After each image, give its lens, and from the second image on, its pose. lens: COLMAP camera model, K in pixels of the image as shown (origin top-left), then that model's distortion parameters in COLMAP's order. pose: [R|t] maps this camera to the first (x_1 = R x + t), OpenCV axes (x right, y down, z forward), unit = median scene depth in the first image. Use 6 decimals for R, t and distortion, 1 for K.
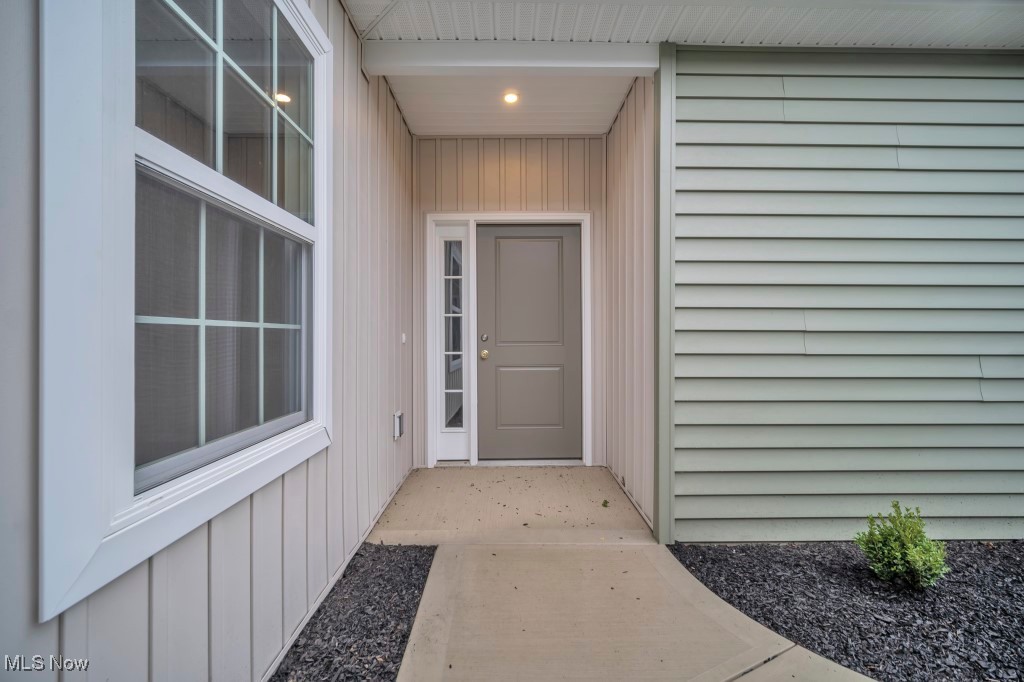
lens RADIAL K [[409.6, 0, 512.9], [0, 409.6, 337.9], [0, 0, 1]] dist [-0.004031, 0.000617]
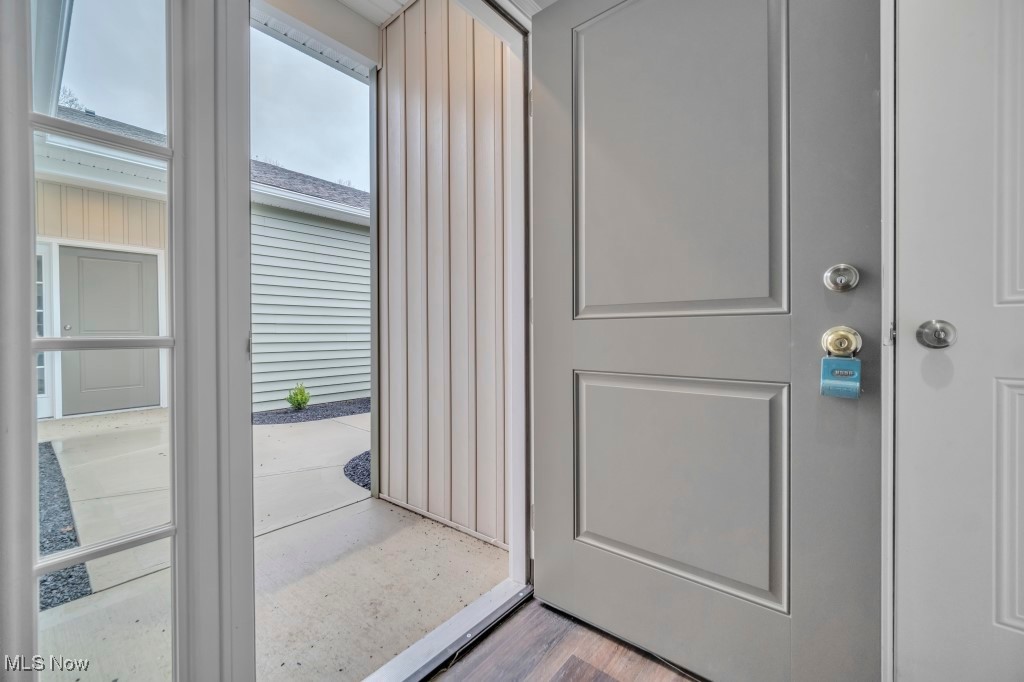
lens RADIAL K [[409.6, 0, 514.3], [0, 409.6, 339.4], [0, 0, 1]] dist [-0.004031, 0.000617]
pose [[0.650296, -0.015264, 0.759528, -0.142247], [0.007486, 0.999878, 0.013686, 0.034763], [-0.759644, -0.003214, 0.650331, -1.093893]]
